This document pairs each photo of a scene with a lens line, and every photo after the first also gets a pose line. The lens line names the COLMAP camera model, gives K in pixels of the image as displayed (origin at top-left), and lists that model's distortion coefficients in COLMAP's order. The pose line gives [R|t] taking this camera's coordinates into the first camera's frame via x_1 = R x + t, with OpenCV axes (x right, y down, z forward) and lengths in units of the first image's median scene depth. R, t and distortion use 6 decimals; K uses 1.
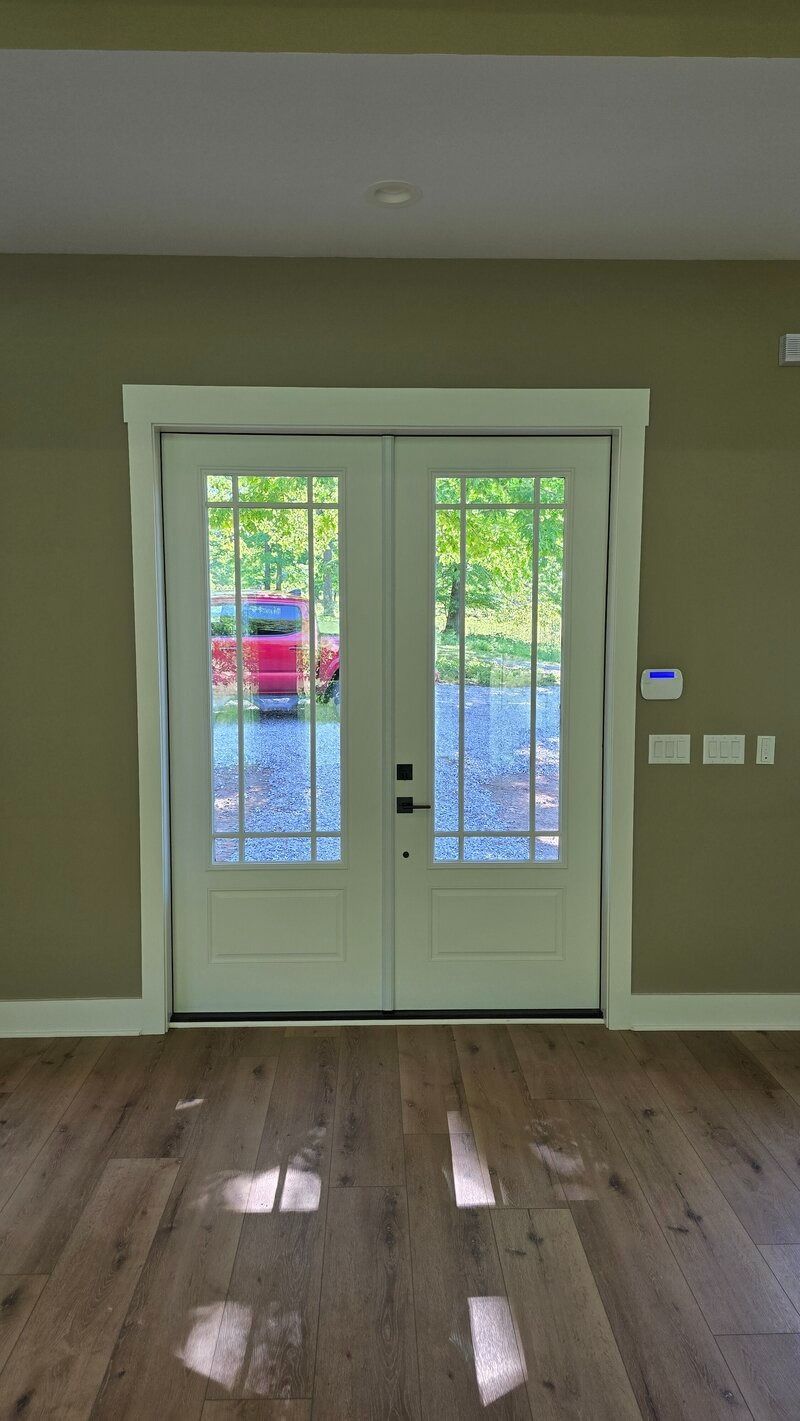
lens RADIAL K [[947.2, 0, 394.7], [0, 947.2, 731.6], [0, 0, 1]] dist [0.075859, 0.000192]
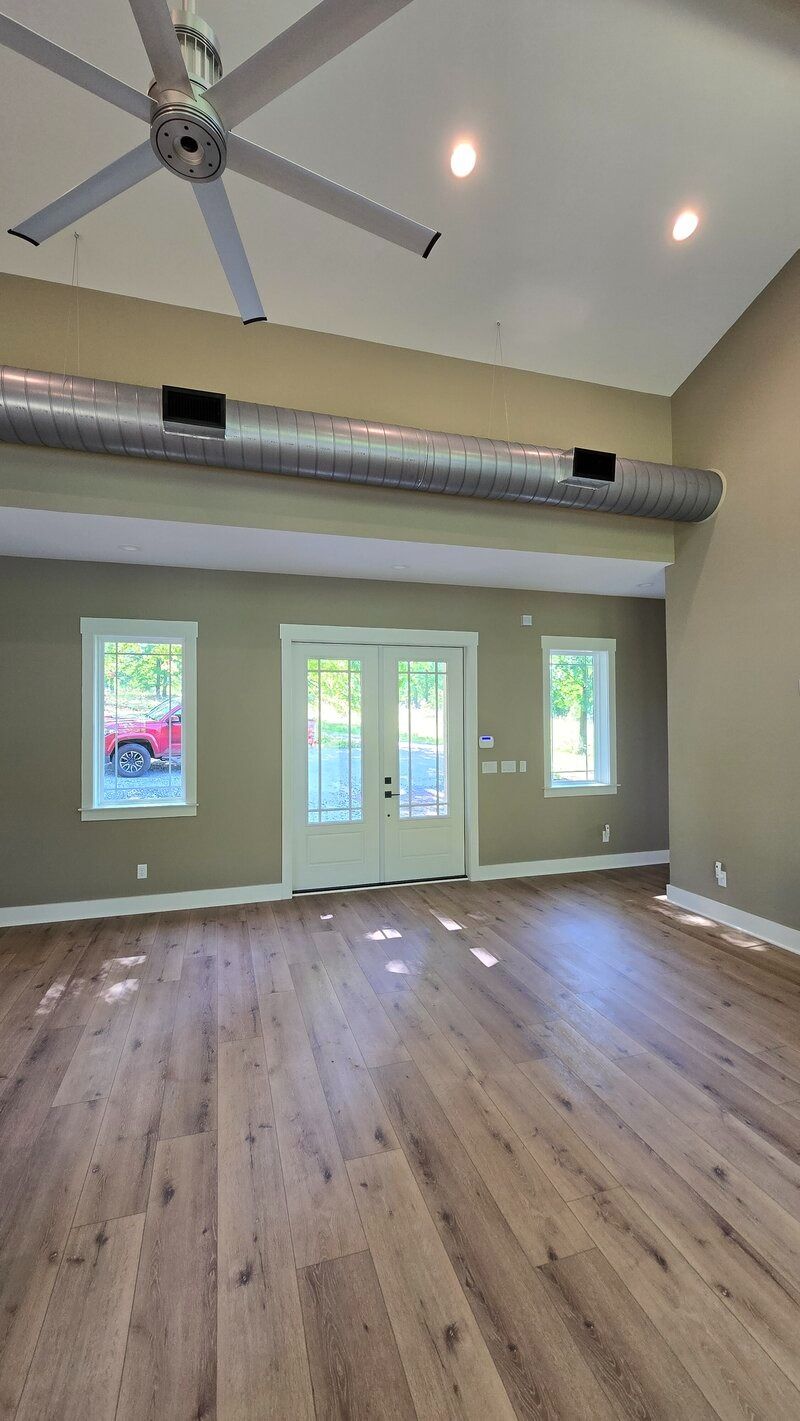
lens RADIAL K [[582.7, 0, 395.9], [0, 582.7, 708.7], [0, 0, 1]] dist [-0.000509, 0.000307]
pose [[0.962618, -0.001168, 0.270861, -0.381367], [0.033002, 0.993046, -0.113006, 0.030494], [-0.268846, 0.117721, 0.955962, -0.452988]]
